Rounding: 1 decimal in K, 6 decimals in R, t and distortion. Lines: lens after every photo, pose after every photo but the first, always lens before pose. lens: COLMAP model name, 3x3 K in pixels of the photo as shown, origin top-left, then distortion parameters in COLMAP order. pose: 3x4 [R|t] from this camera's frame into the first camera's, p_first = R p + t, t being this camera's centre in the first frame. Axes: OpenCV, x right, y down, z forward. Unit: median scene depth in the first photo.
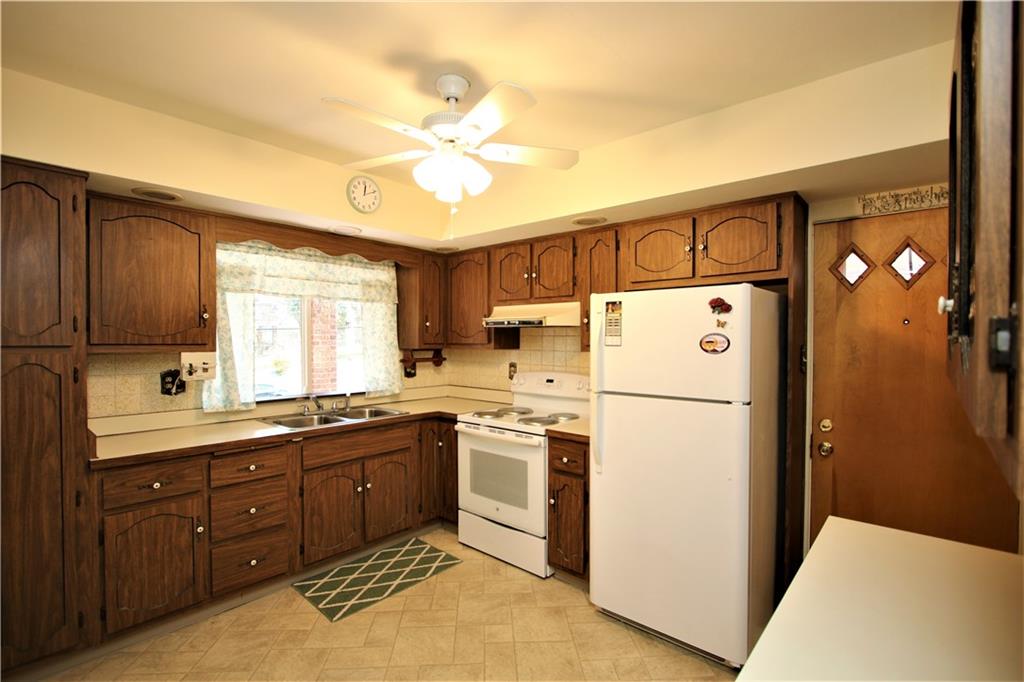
lens RADIAL K [[471.8, 0, 509.2], [0, 471.8, 342.5], [0, 0, 1]] dist [-0.018126, 0.000467]
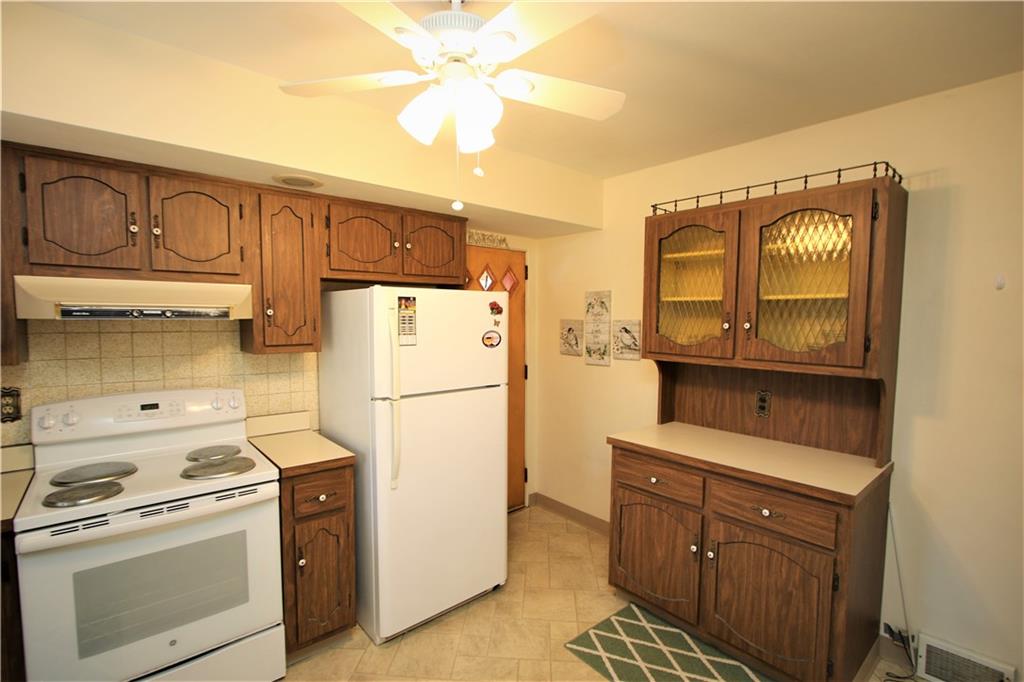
lens RADIAL K [[471.8, 0, 508.3], [0, 471.8, 344.6], [0, 0, 1]] dist [-0.018126, 0.000467]
pose [[0.131643, -0.058969, 0.989542, -0.551028], [0.005443, 0.998257, 0.058765, -0.039602], [-0.991282, -0.002350, 0.131734, 0.571687]]
